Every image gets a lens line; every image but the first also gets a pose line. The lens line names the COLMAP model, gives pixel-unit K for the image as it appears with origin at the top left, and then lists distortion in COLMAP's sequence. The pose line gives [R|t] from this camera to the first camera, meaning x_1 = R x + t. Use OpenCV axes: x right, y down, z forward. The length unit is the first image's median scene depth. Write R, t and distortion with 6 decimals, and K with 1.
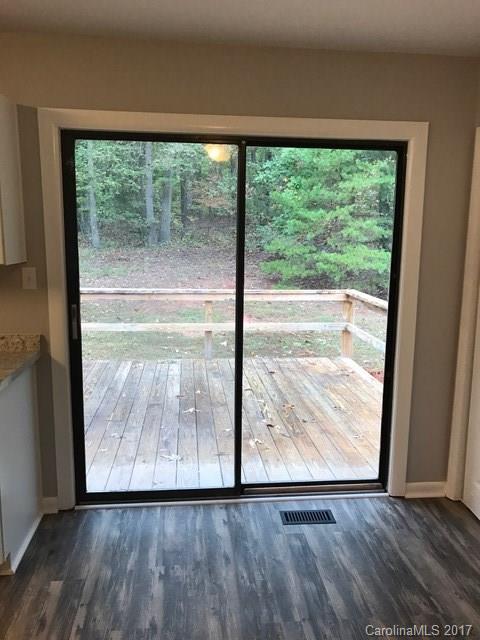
lens RADIAL K [[528.9, 0, 254.1], [0, 528.9, 322.7], [0, 0, 1]] dist [0.058814, -0.006554]
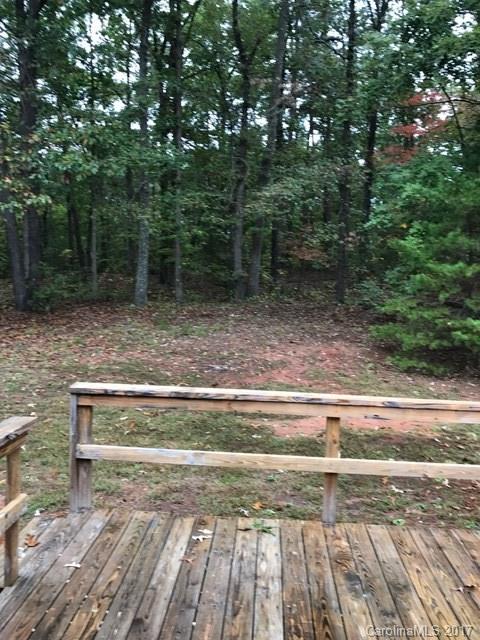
lens RADIAL K [[527.4, 0, 240.0], [0, 527.4, 320.0], [0, 0, 1]] dist [0.019827, -0.027072]
pose [[0.982714, 0.029739, -0.182723, -0.039849], [-0.048462, 0.993920, -0.098868, -0.038785], [0.178672, 0.106014, 0.978181, 0.204465]]
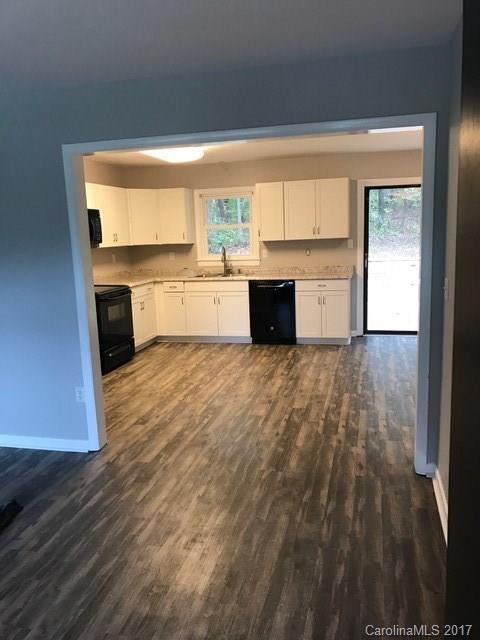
lens RADIAL K [[517.1, 0, 249.1], [0, 517.1, 328.3], [0, 0, 1]] dist [0.071634, -0.003562]
pose [[0.935600, 0.017024, -0.352651, 0.005793], [-0.007453, 0.999567, 0.028479, 0.055880], [0.352983, -0.024017, 0.935322, -0.336545]]
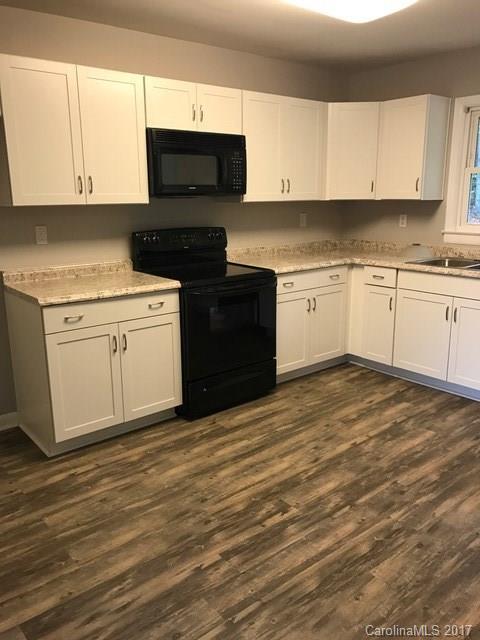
lens RADIAL K [[530.2, 0, 242.4], [0, 530.2, 319.9], [0, 0, 1]] dist [0.020277, -0.033190]
pose [[0.536991, 0.176401, -0.824939, -0.042683], [-0.118878, 0.983958, 0.133021, 0.021203], [0.835170, 0.026636, 0.549347, -0.091377]]
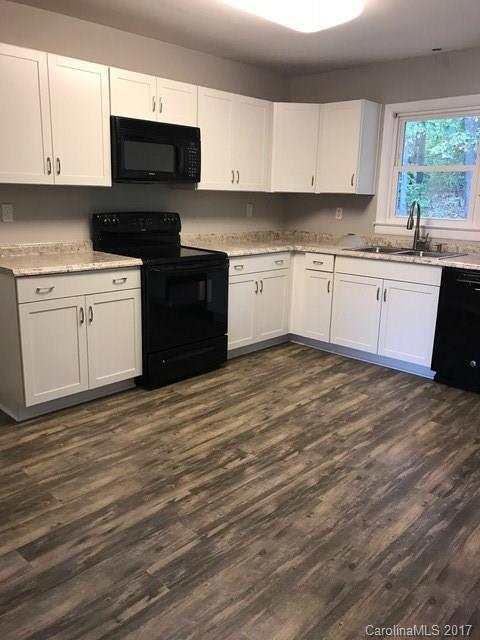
lens RADIAL K [[527.4, 0, 240.0], [0, 527.4, 320.0], [0, 0, 1]] dist [0.019827, -0.027072]
pose [[0.632417, 0.180109, -0.753399, -0.028020], [-0.138086, 0.983228, 0.119141, 0.031467], [0.762221, 0.028686, 0.646681, -0.113980]]
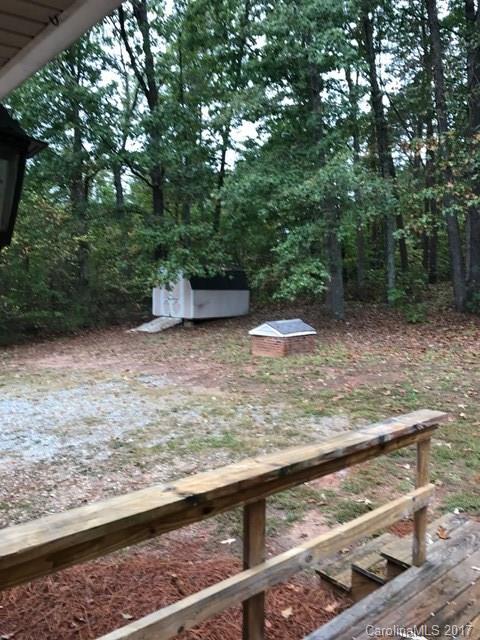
lens RADIAL K [[527.4, 0, 240.0], [0, 527.4, 320.0], [0, 0, 1]] dist [0.019827, -0.027072]
pose [[0.553372, 0.053226, -0.831232, -0.021185], [-0.134201, 0.990615, -0.025909, -0.038107], [0.822052, 0.125889, 0.555322, 0.204164]]
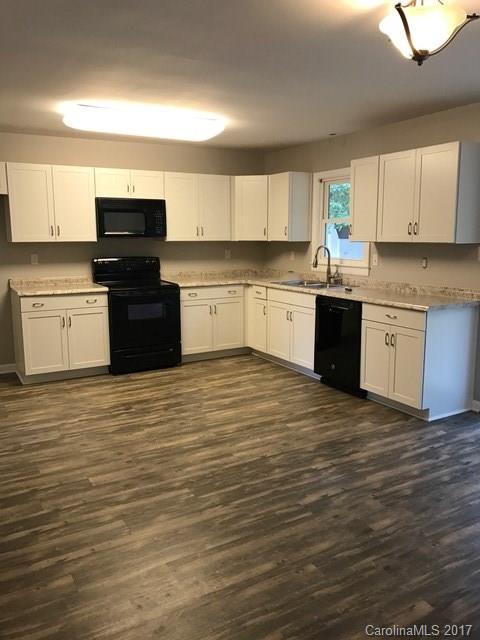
lens RADIAL K [[527.4, 0, 240.0], [0, 527.4, 320.0], [0, 0, 1]] dist [0.019827, -0.027072]
pose [[0.388590, 0.134248, -0.911578, 0.152520], [-0.139118, 0.986536, 0.085984, 0.015009], [0.910848, 0.093405, 0.402034, -0.049573]]
